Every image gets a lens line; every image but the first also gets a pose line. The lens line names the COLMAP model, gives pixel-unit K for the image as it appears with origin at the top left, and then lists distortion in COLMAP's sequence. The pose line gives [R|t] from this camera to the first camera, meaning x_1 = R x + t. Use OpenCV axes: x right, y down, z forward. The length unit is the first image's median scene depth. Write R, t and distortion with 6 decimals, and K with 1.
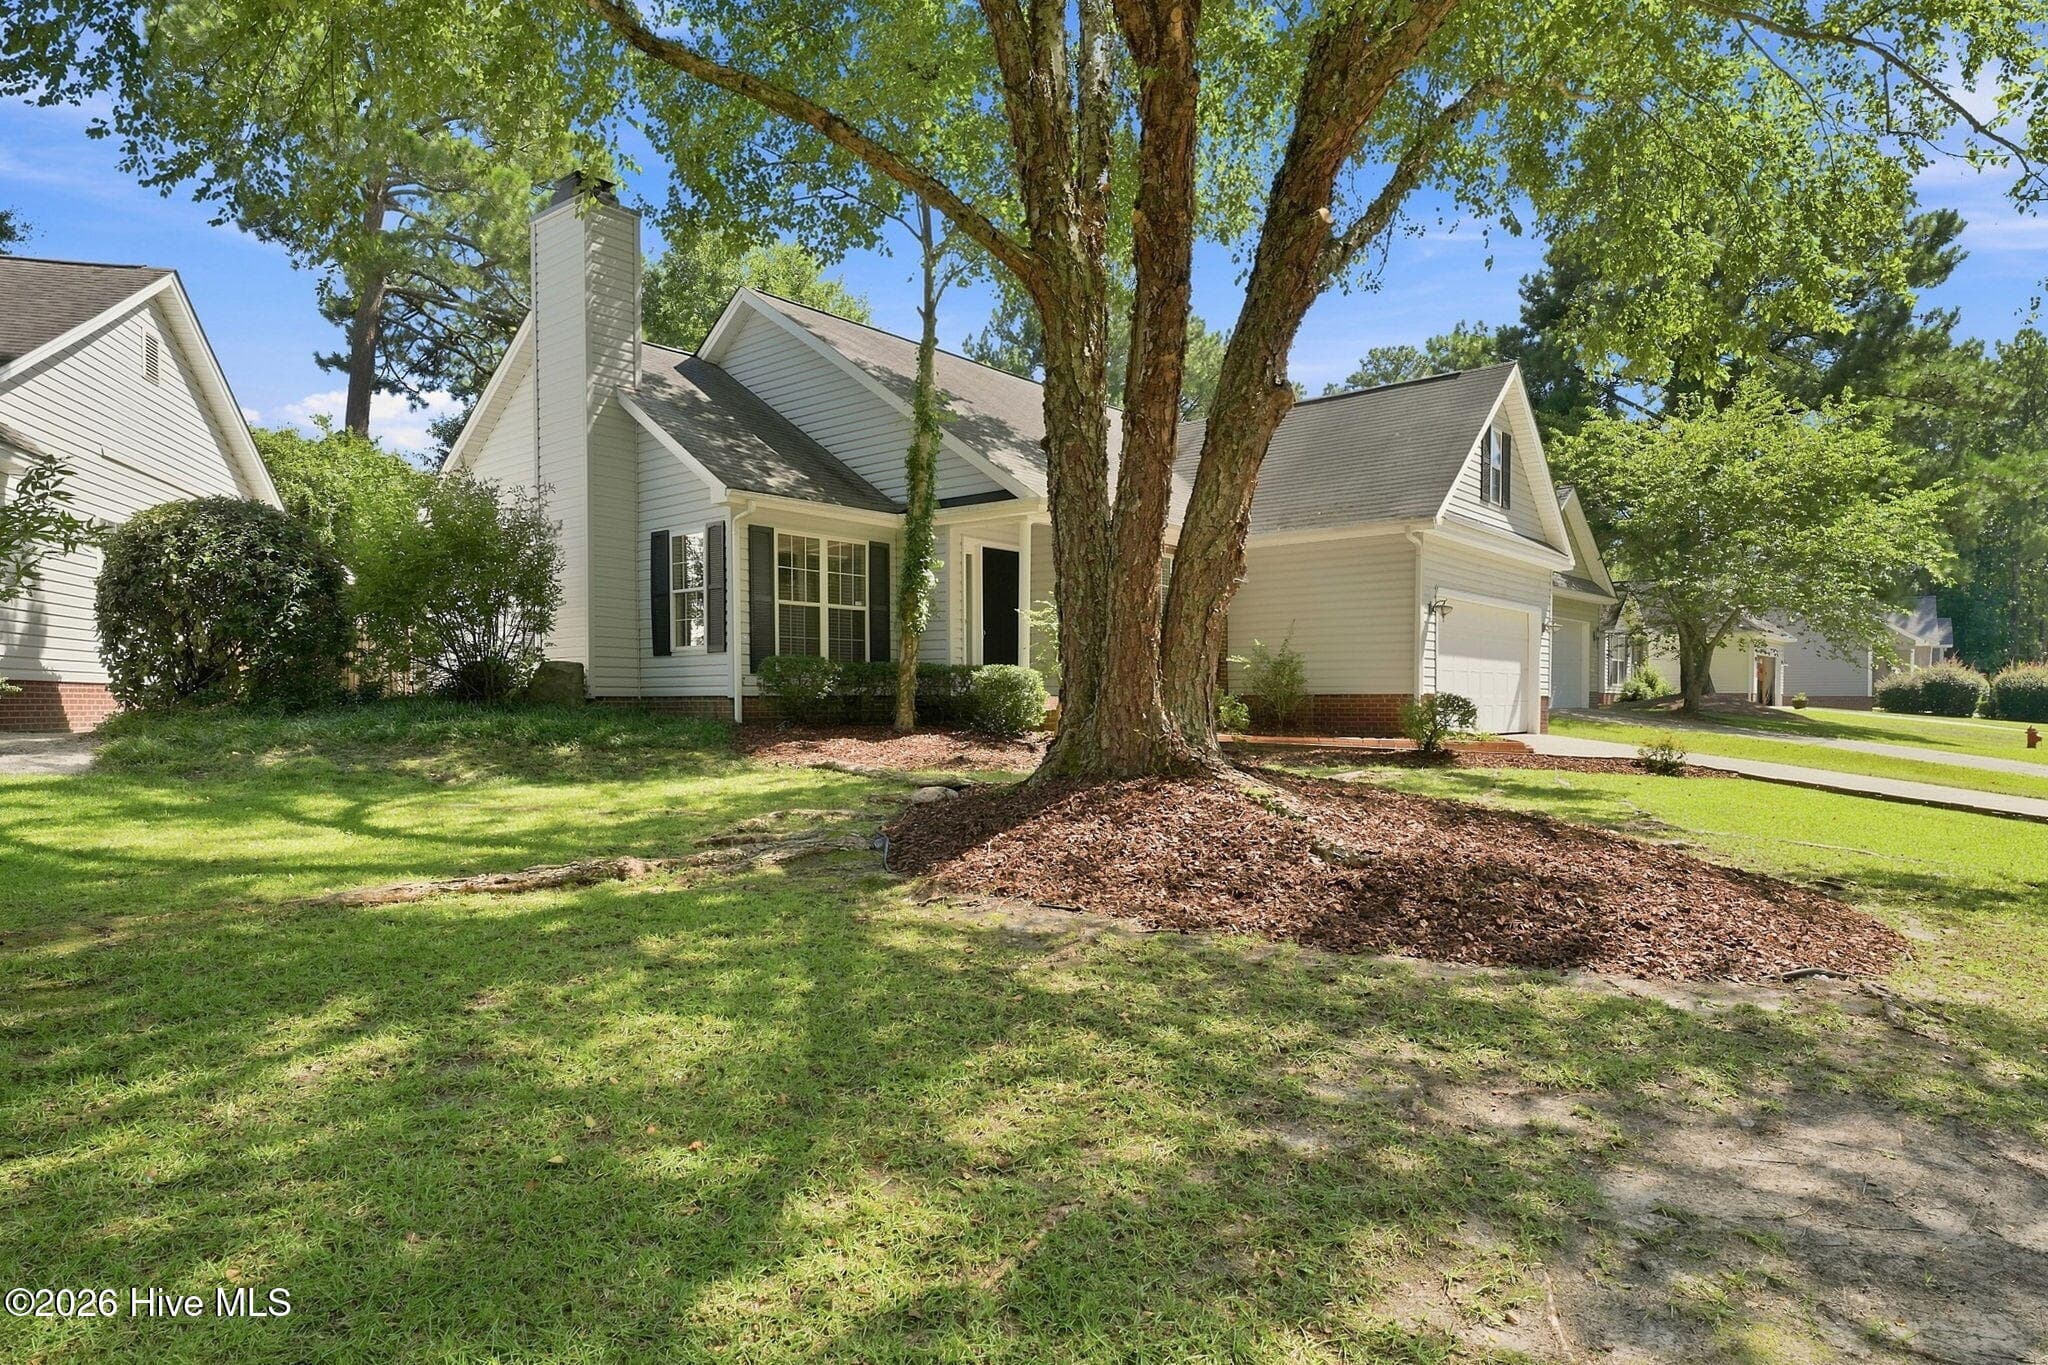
lens RADIAL K [[954.1, 0, 1034.1], [0, 954.1, 679.8], [0, 0, 1]] dist [-0.013106, 0.001926]
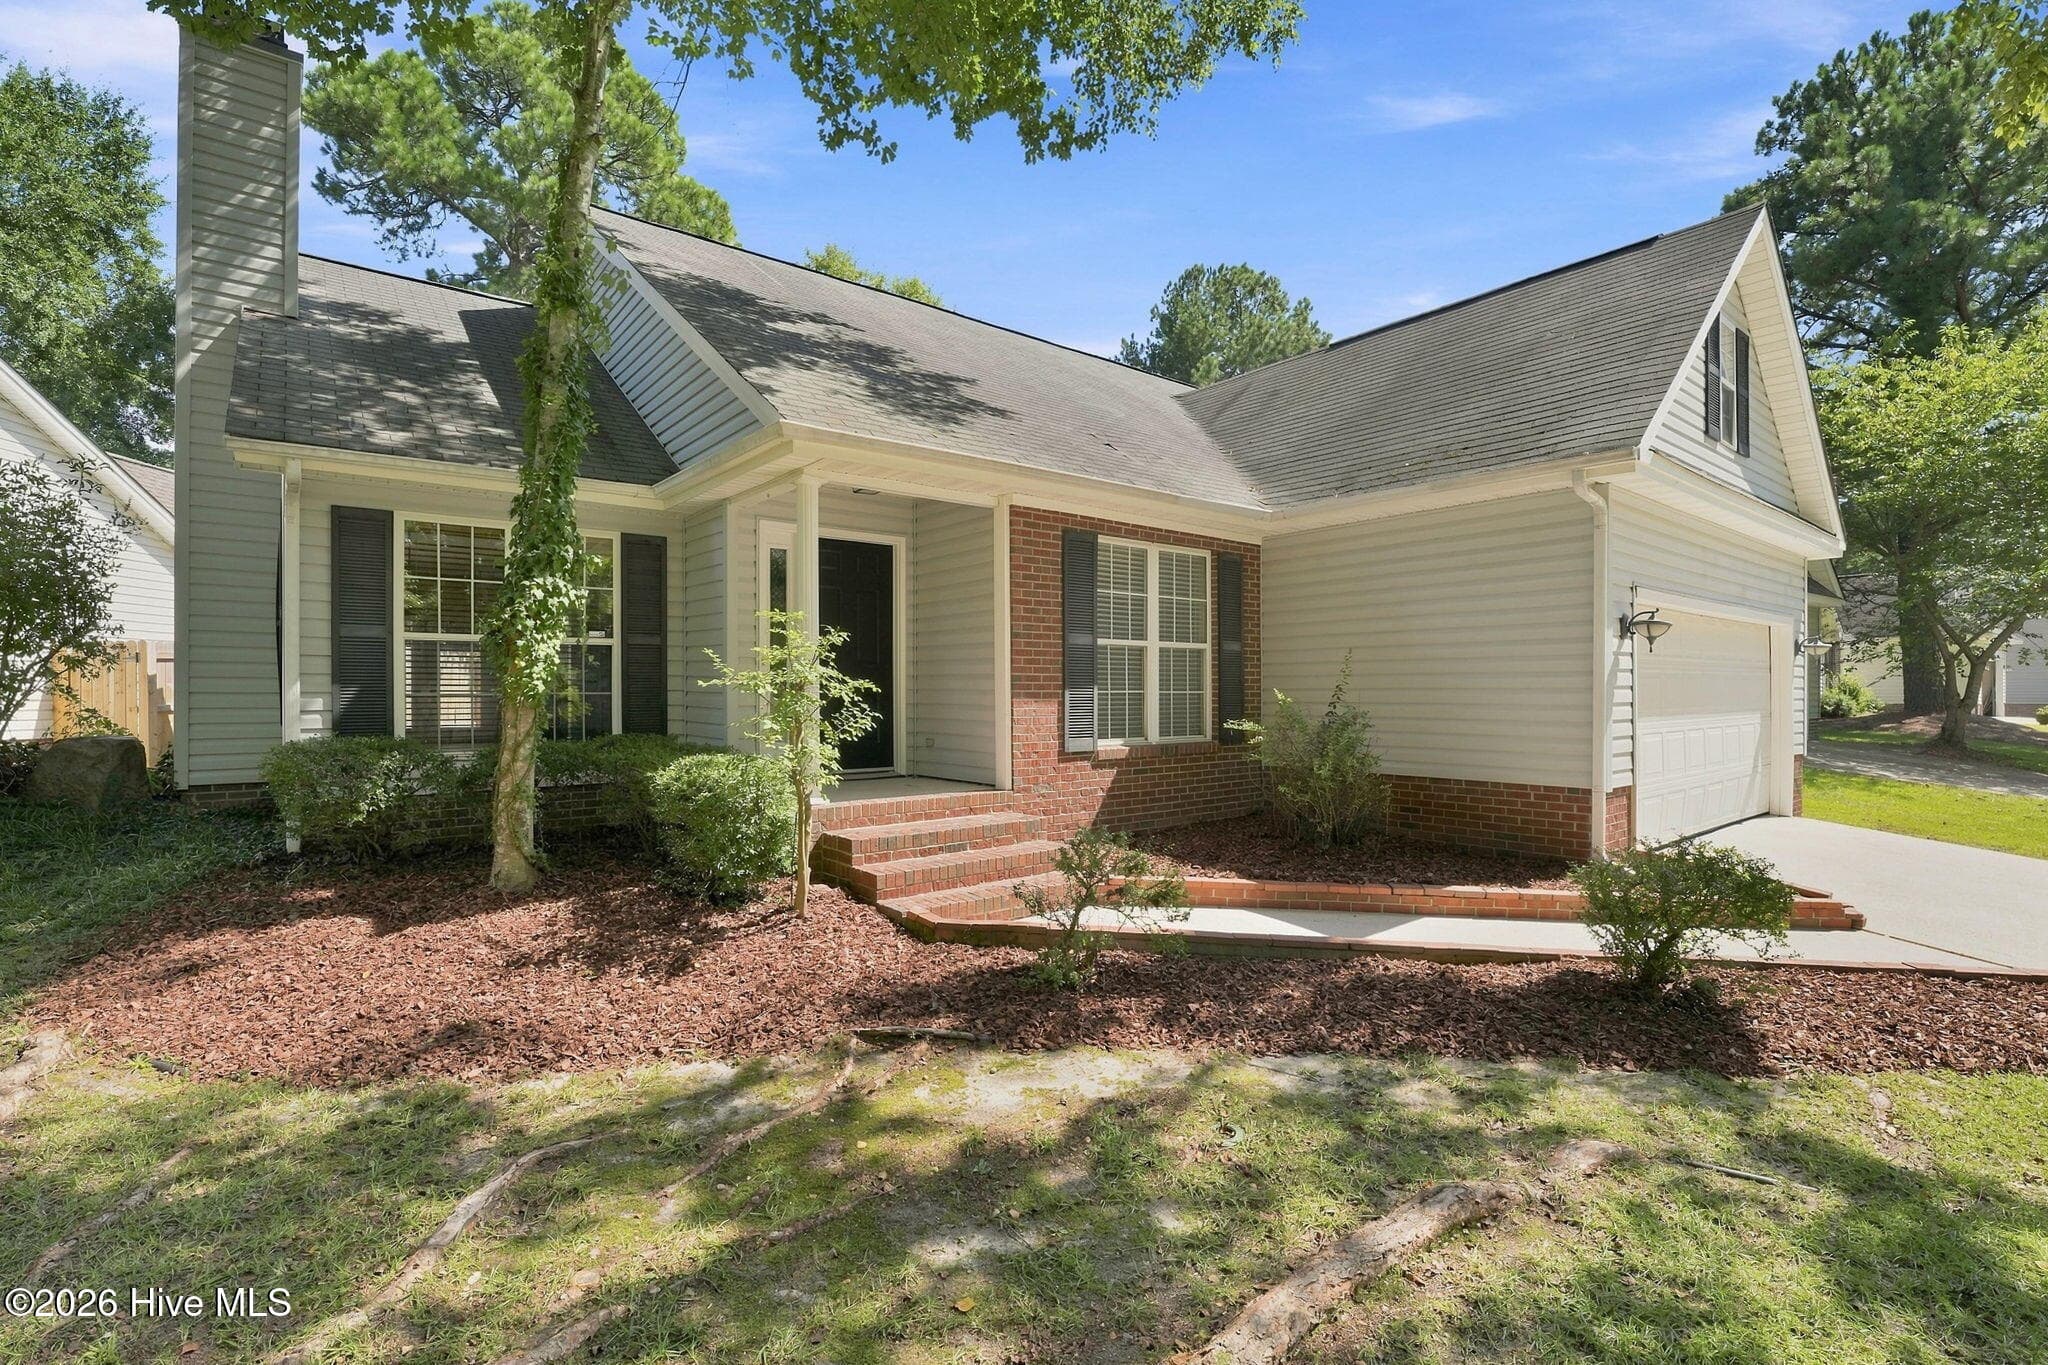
lens RADIAL K [[954.1, 0, 1007.8], [0, 954.1, 693.0], [0, 0, 1]] dist [-0.013106, 0.001926]
pose [[0.988528, -0.006886, -0.150879, 0.154462], [0.006620, 0.999976, -0.002267, -0.038716], [0.150891, 0.001242, 0.988550, 0.419707]]
